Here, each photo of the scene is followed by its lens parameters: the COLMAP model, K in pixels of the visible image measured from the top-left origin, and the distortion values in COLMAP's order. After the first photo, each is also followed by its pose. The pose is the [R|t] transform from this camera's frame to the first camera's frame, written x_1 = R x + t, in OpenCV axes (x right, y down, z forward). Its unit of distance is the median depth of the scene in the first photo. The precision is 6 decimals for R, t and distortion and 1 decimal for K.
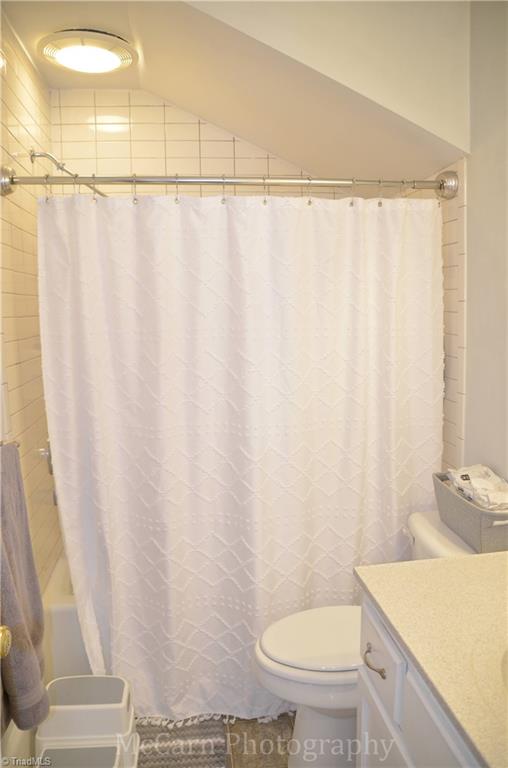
lens RADIAL K [[609.0, 0, 248.0], [0, 609.0, 384.0], [0, 0, 1]] dist [-0.164290, 0.112861]
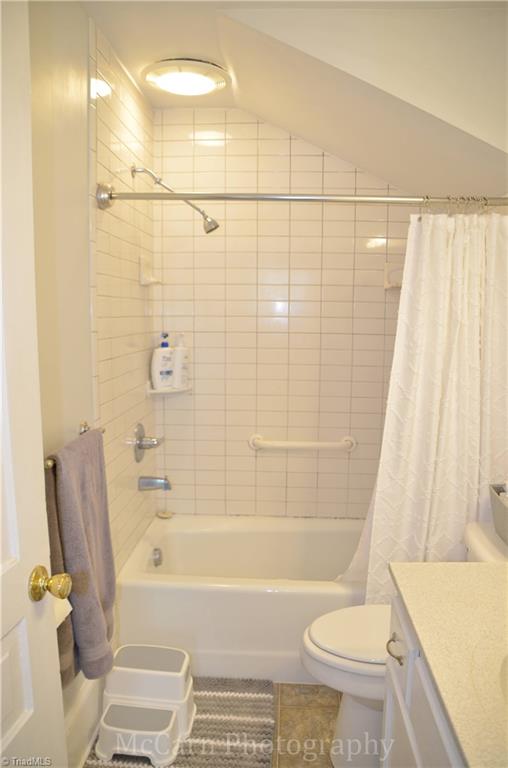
lens RADIAL K [[609.0, 0, 247.8], [0, 609.0, 384.2], [0, 0, 1]] dist [-0.164290, 0.112861]
pose [[0.983411, 0.049821, -0.174414, 0.068492], [-0.051130, 0.998687, -0.003017, 0.002860], [0.174035, 0.011885, 0.984668, -0.067971]]
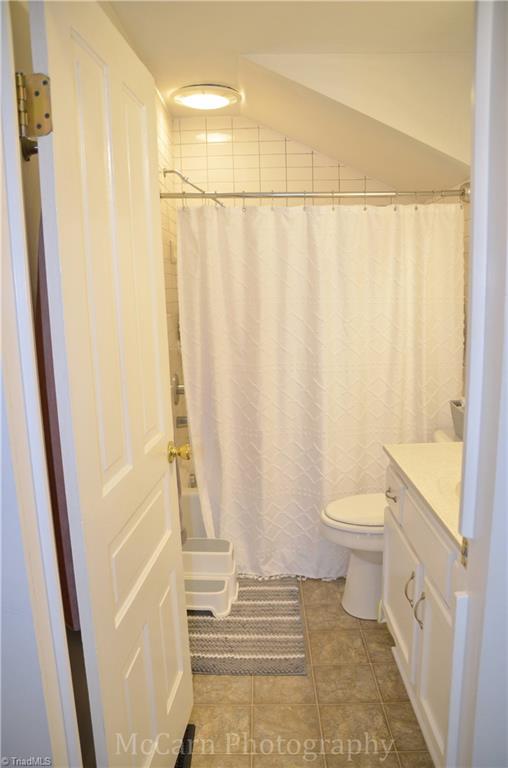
lens RADIAL K [[609.0, 0, 239.1], [0, 609.0, 381.1], [0, 0, 1]] dist [-0.164290, 0.112861]
pose [[0.989938, 0.017739, -0.140389, 0.013018], [-0.013128, 0.999346, 0.033704, 0.060976], [0.140895, -0.031522, 0.989523, -0.446230]]
